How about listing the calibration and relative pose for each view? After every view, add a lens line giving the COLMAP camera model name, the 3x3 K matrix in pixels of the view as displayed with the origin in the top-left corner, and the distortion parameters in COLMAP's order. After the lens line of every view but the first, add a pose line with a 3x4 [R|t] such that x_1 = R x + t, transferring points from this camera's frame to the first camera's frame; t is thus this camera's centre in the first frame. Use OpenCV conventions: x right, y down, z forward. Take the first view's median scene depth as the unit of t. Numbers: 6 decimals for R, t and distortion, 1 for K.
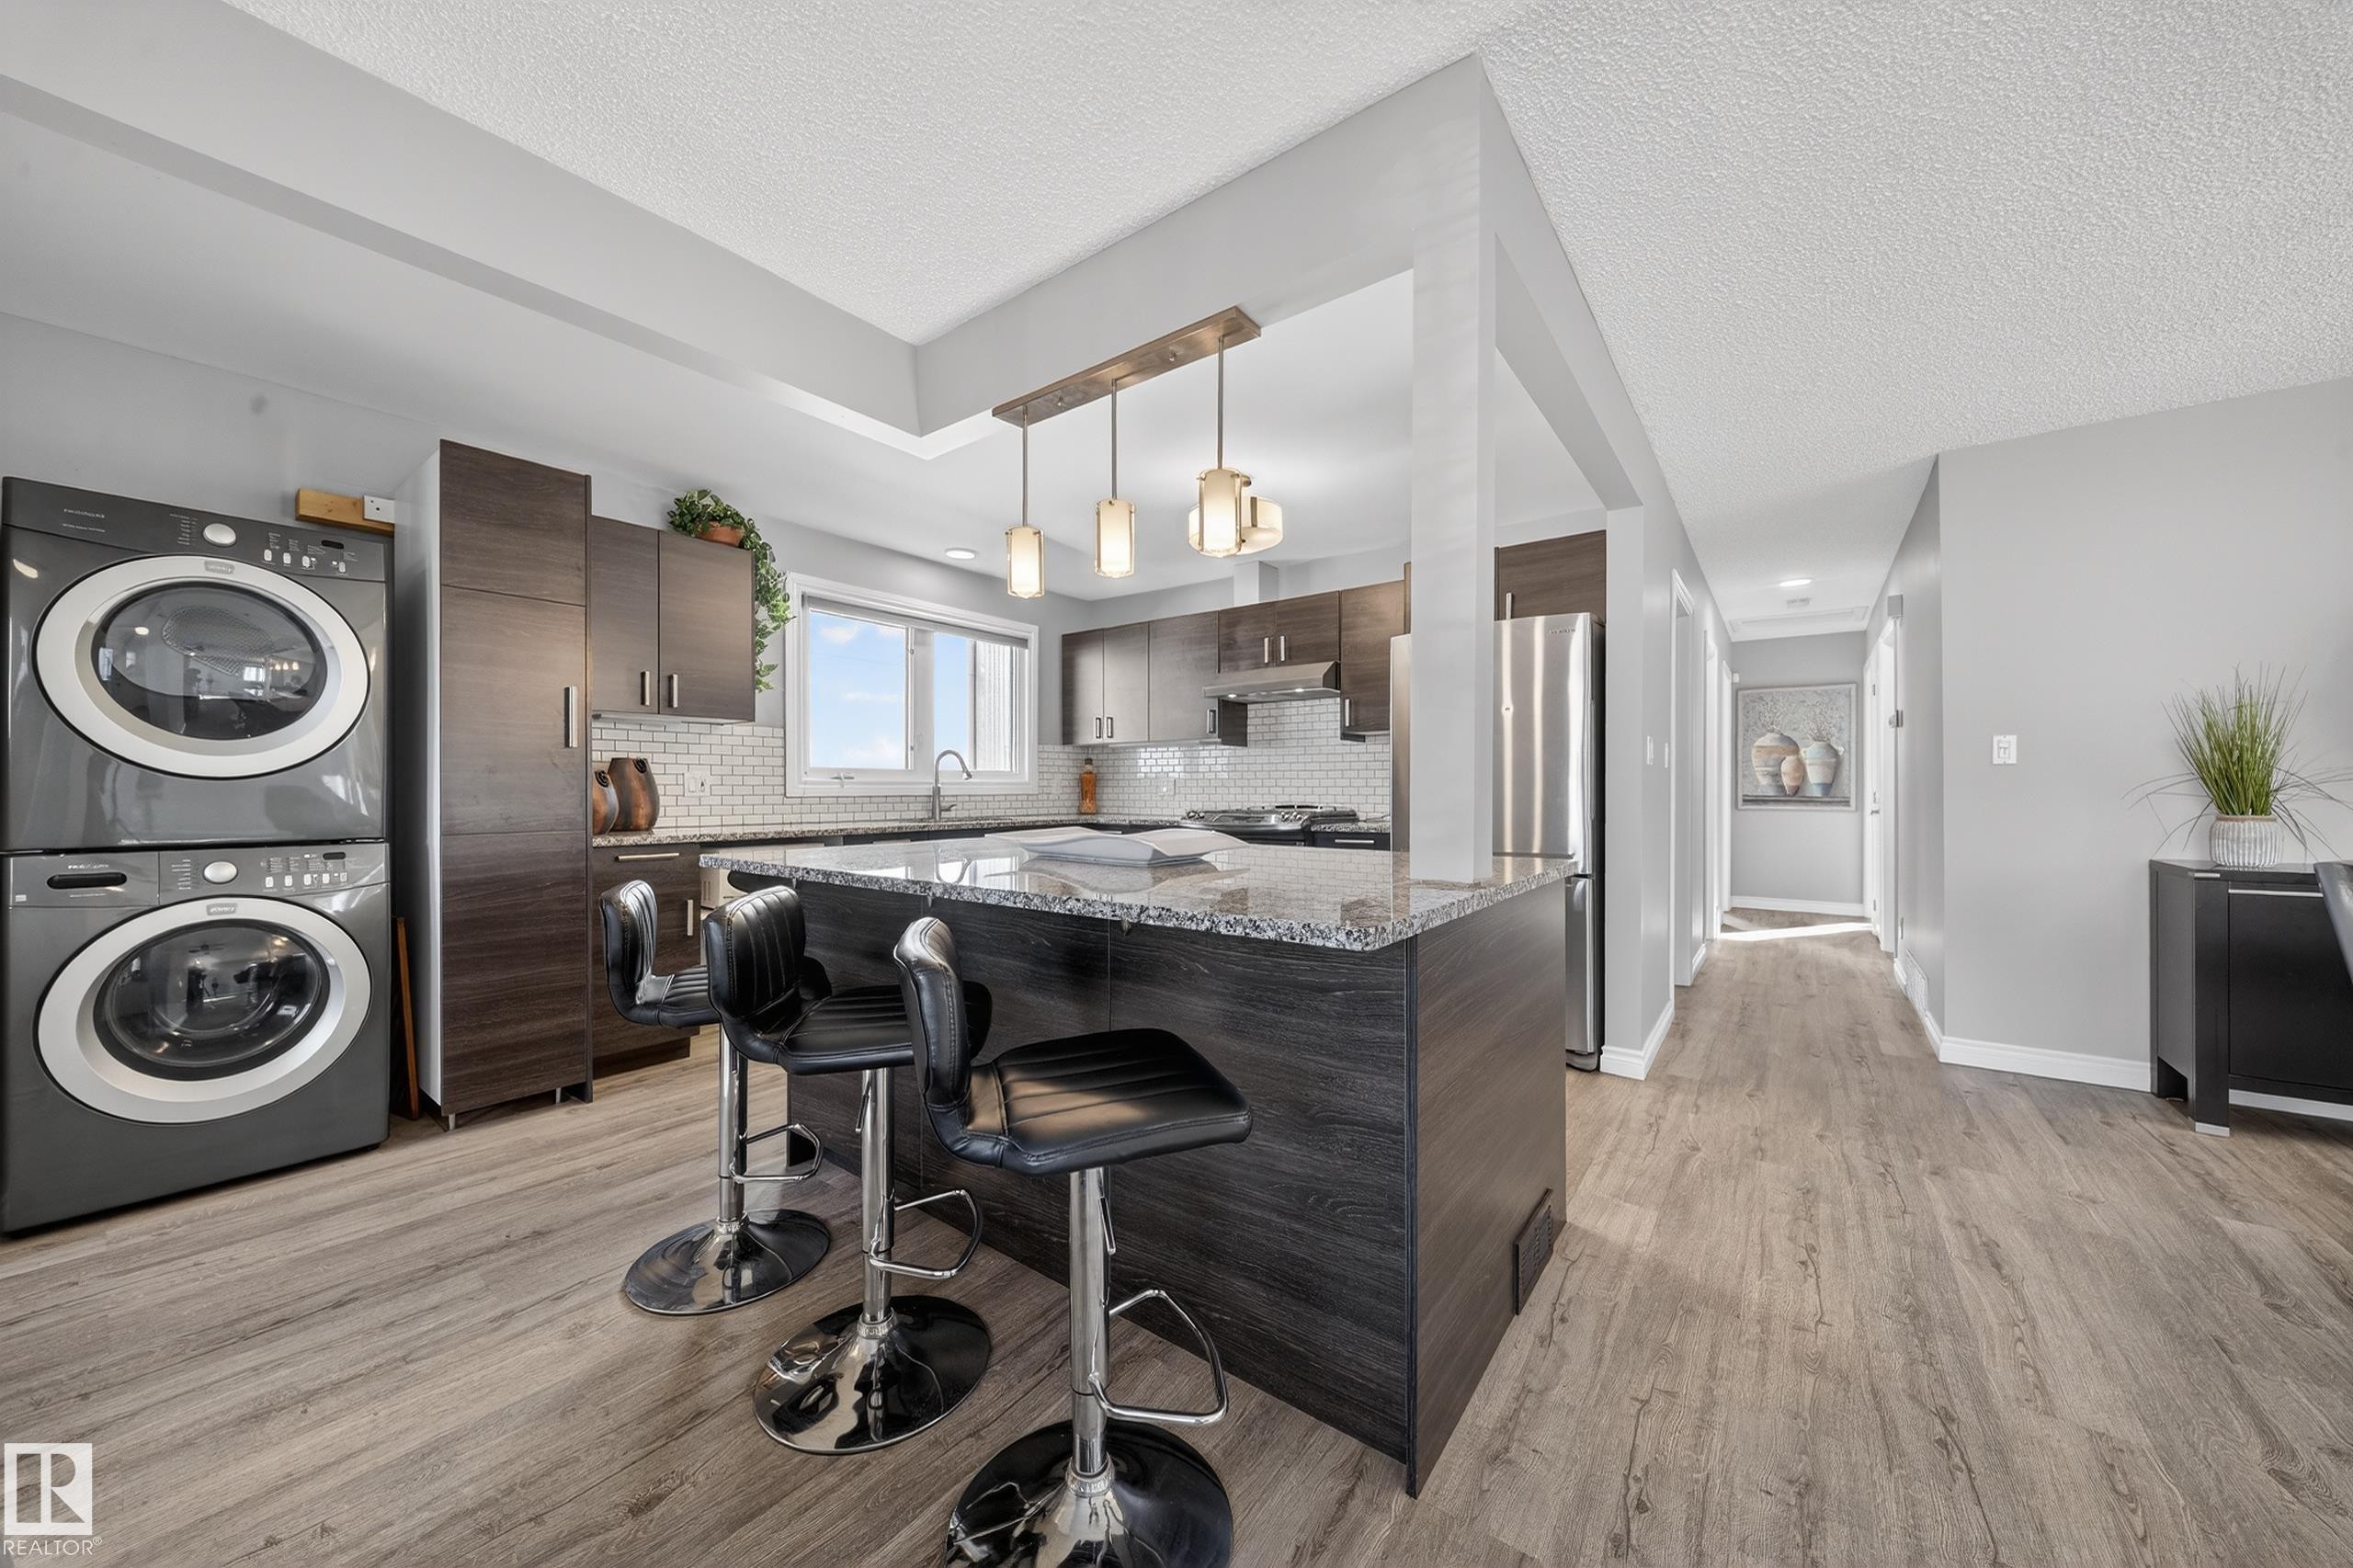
lens RADIAL K [[824.8, 0, 1173.9], [0, 824.8, 788.7], [0, 0, 1]] dist [-0.008554, -0.000084]
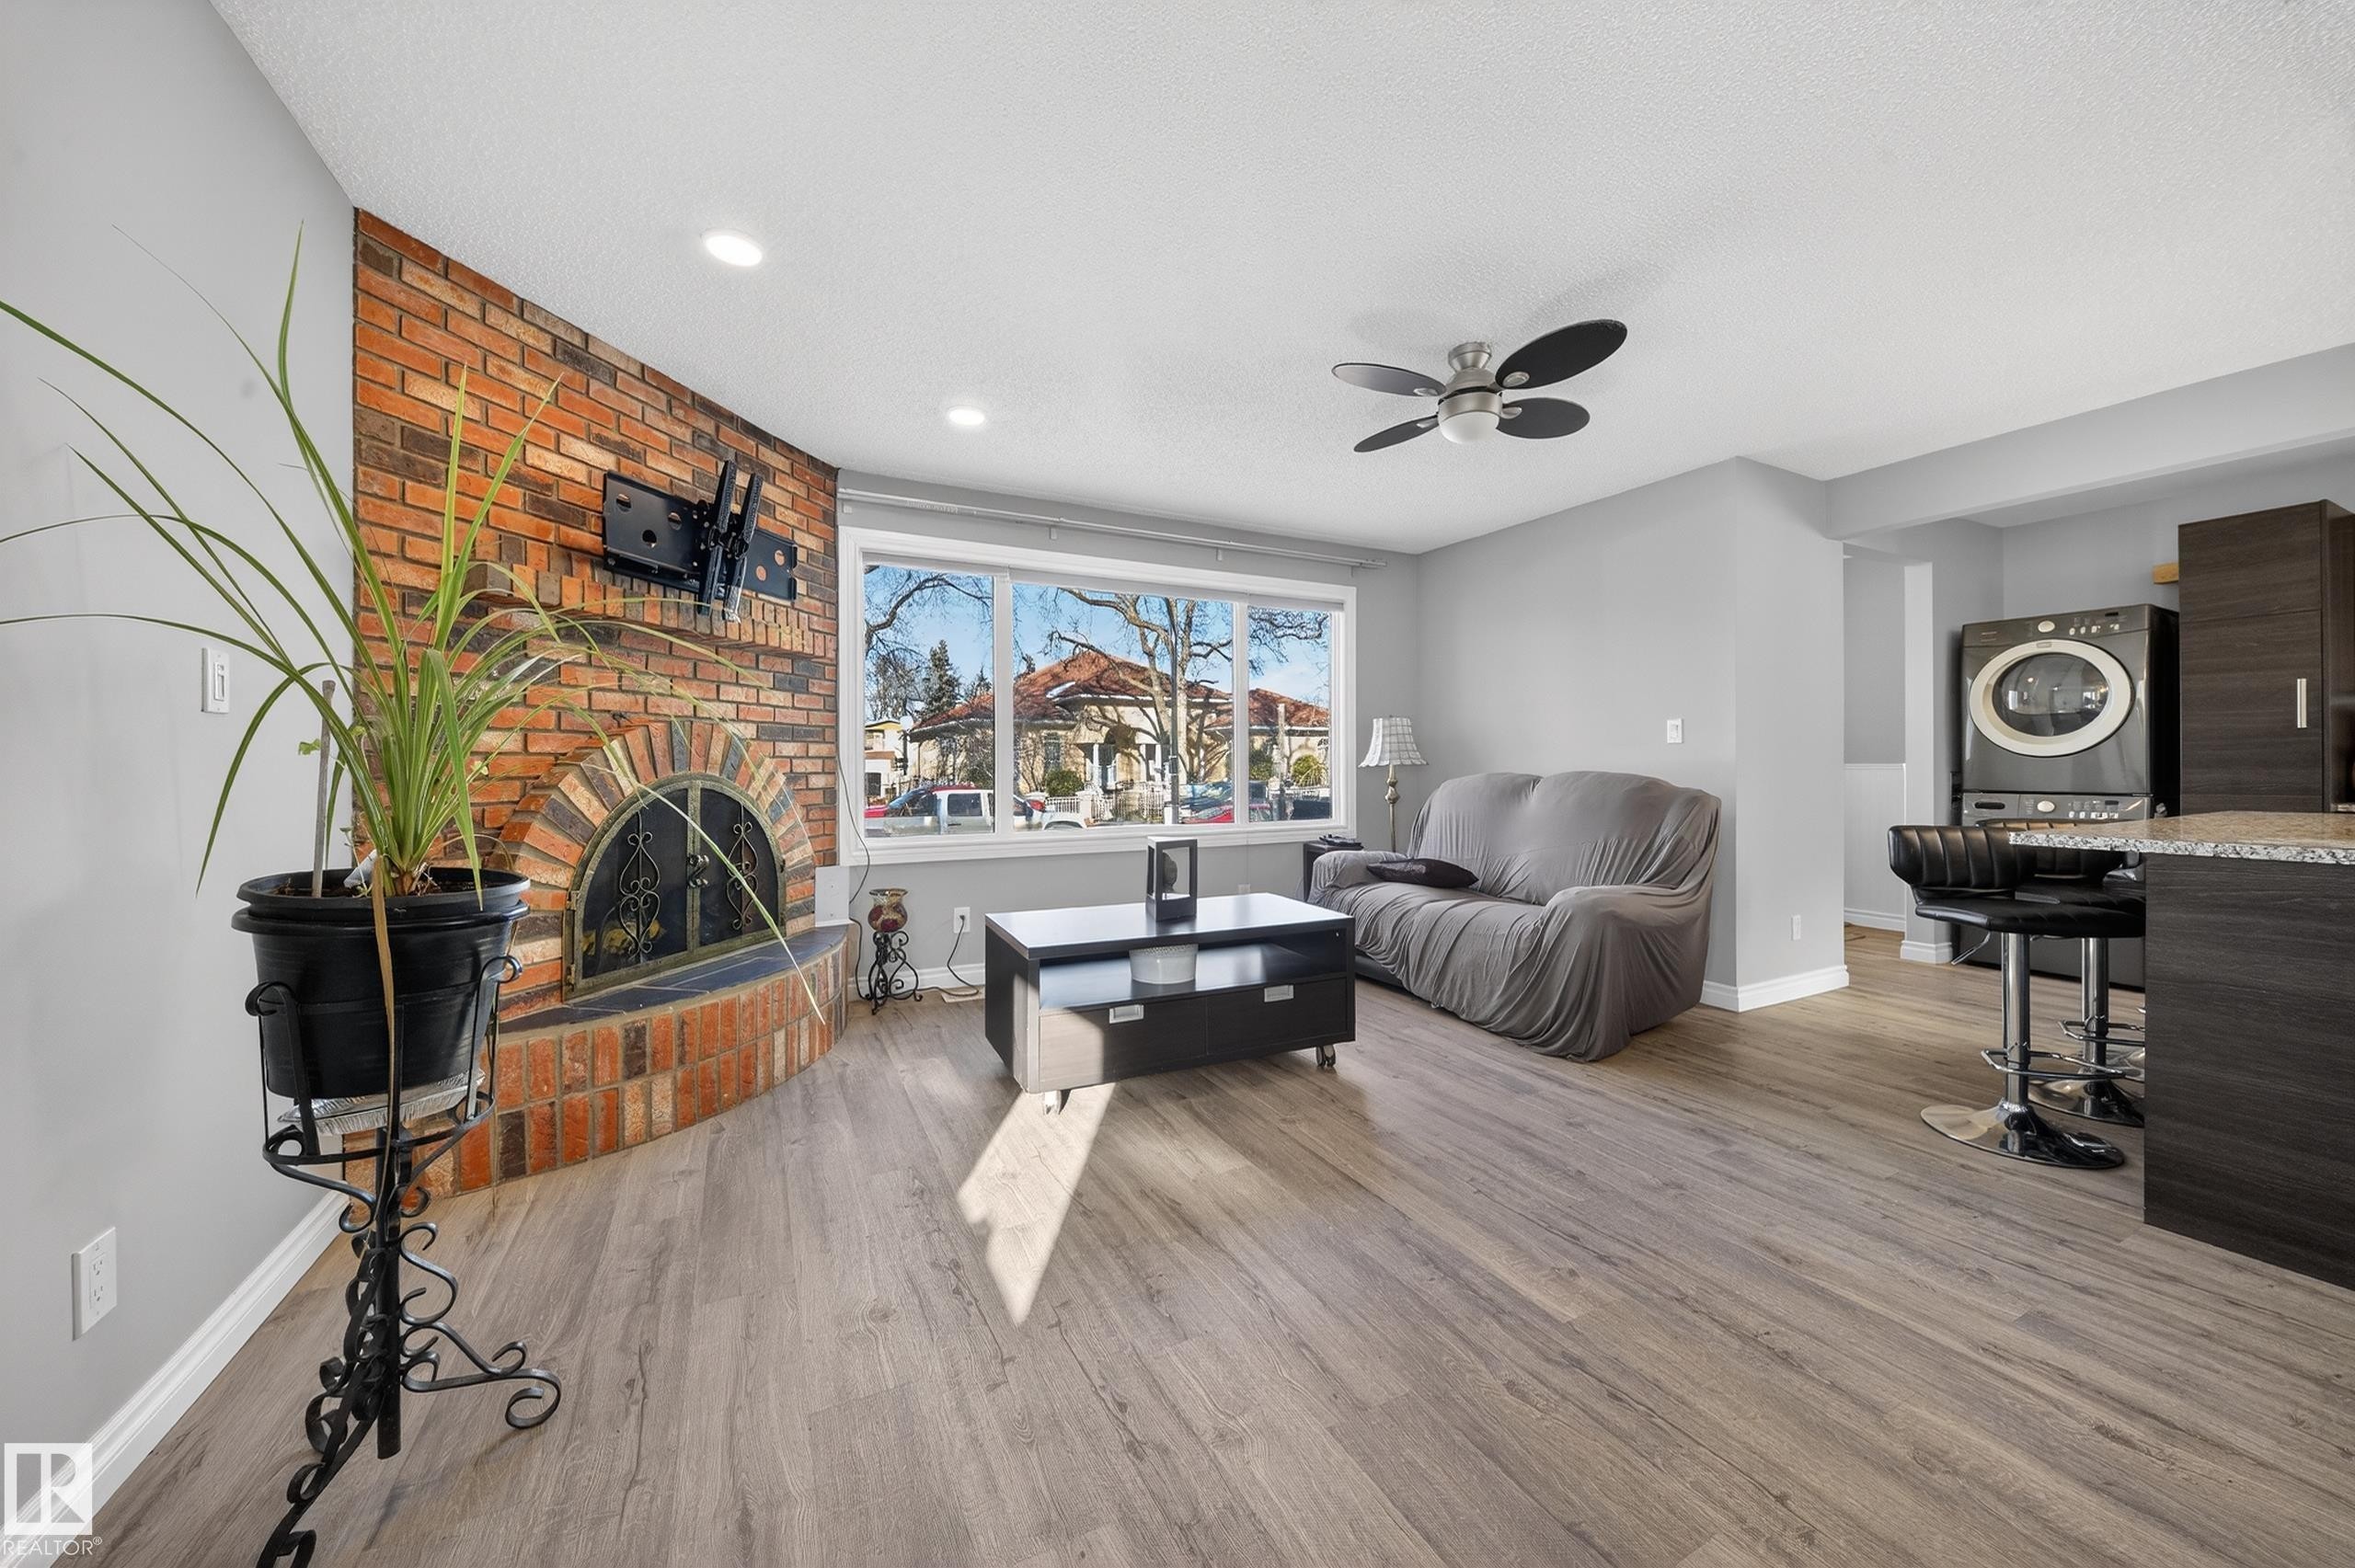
lens RADIAL K [[836.3, 0, 1166.6], [0, 836.3, 757.9], [0, 0, 1]] dist [-0.001697, -0.000203]
pose [[-0.446236, -0.004733, -0.894903, 1.111695], [0.004550, 0.999961, -0.007557, -0.004128], [0.894904, -0.007444, -0.446198, 0.033916]]
